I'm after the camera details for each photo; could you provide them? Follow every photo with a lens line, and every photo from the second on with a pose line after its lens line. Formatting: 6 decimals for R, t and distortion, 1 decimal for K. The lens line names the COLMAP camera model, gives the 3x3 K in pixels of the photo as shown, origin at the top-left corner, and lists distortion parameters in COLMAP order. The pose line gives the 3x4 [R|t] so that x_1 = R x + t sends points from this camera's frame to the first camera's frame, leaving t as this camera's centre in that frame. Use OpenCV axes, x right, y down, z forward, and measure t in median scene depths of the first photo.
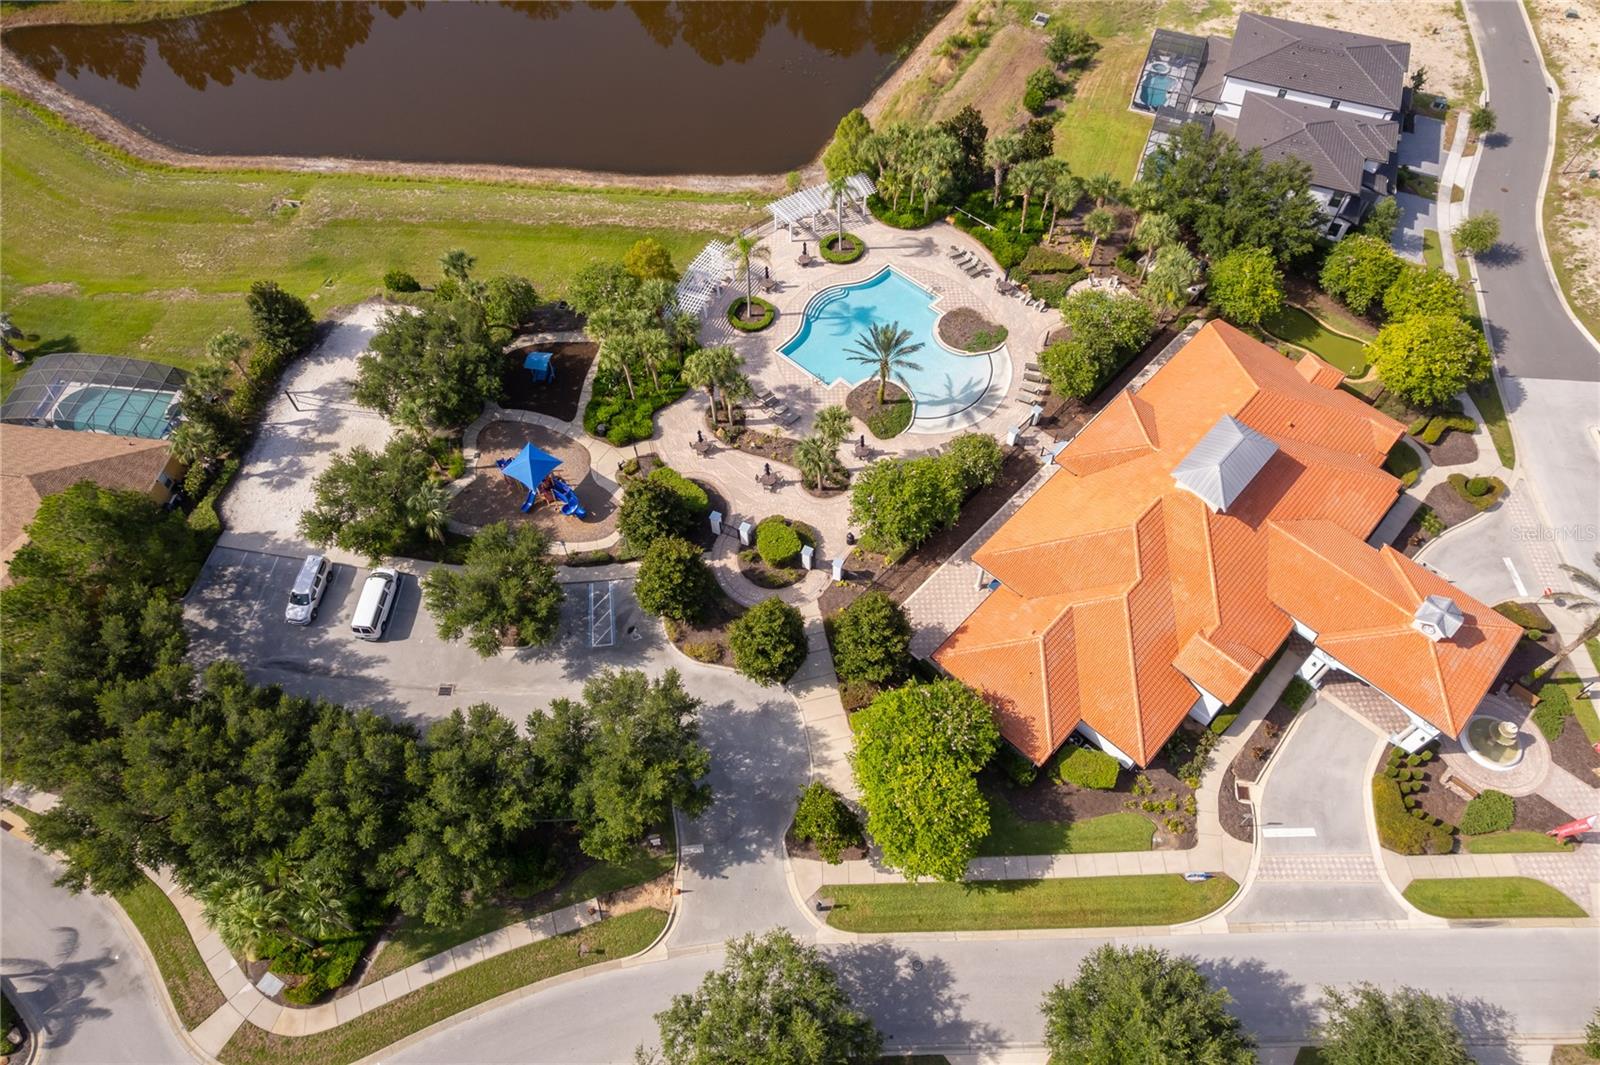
lens RADIAL K [[1029.3, 0, 803.2], [0, 1029.3, 533.8], [0, 0, 1]] dist [-0.084589, 0.075001]
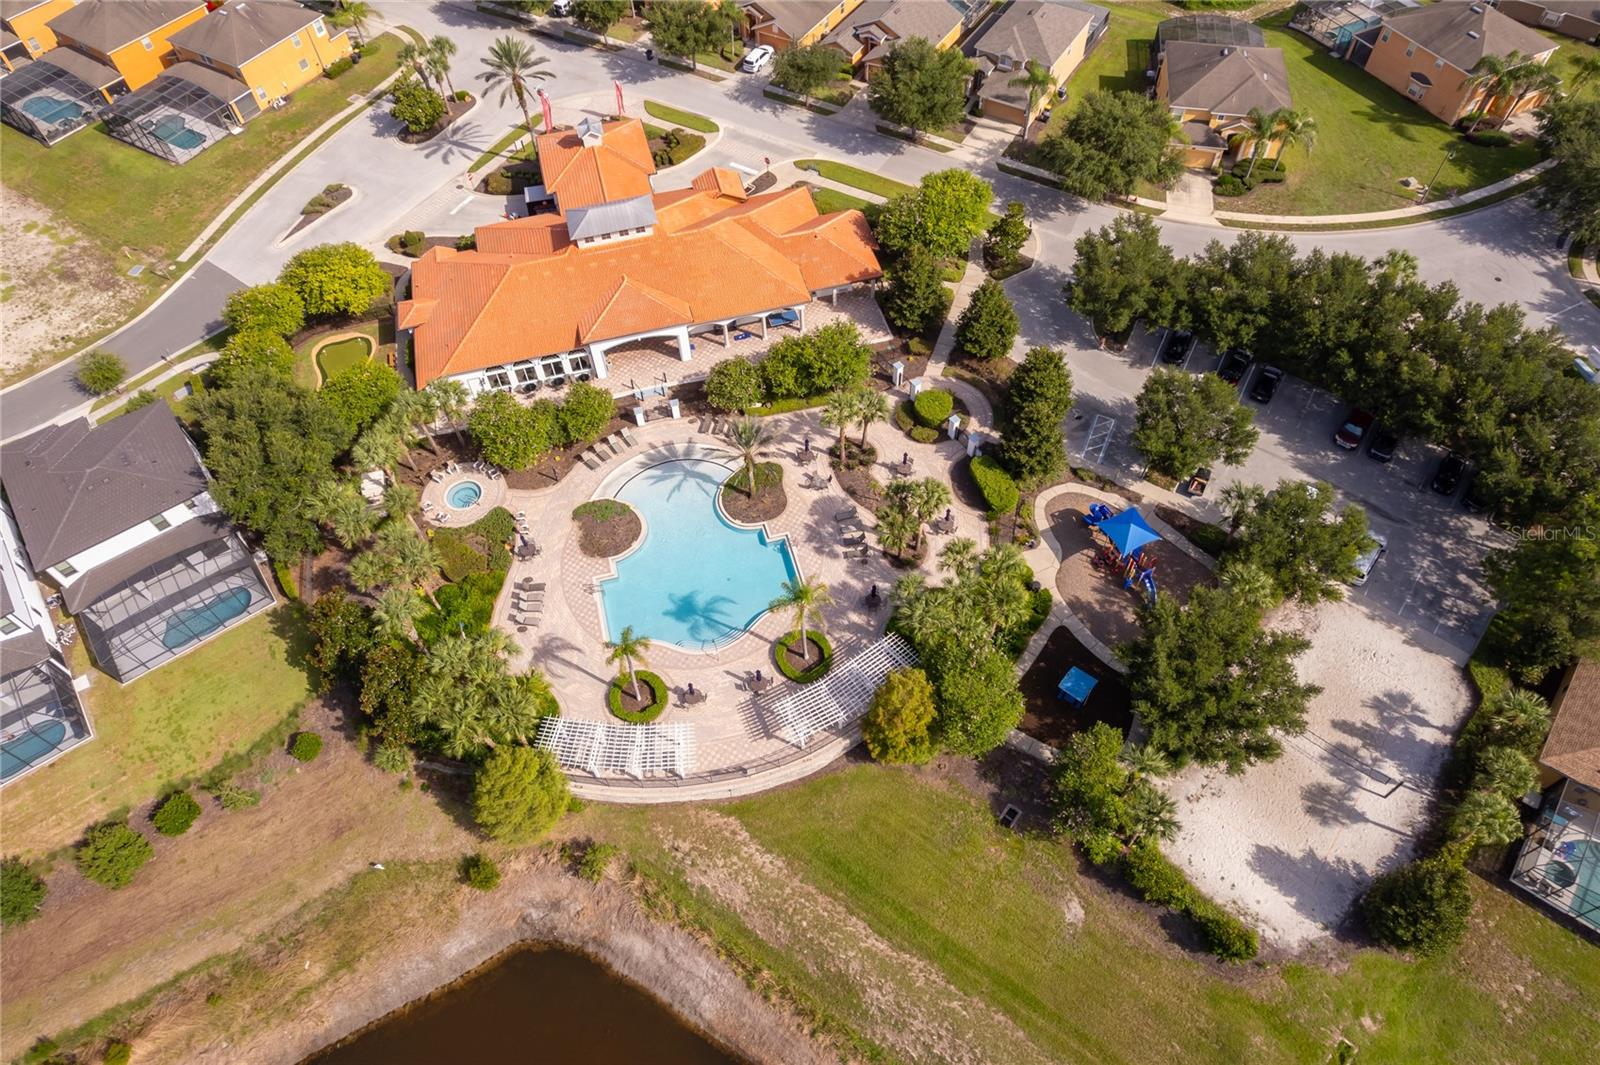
lens RADIAL K [[1029.3, 0, 803.2], [0, 1029.3, 533.8], [0, 0, 1]] dist [-0.084589, 0.075001]
pose [[-0.851319, -0.408776, 0.328873, -0.292968], [0.454434, -0.261264, 0.851605, -0.929752], [-0.262193, 0.874439, 0.408181, 0.629752]]
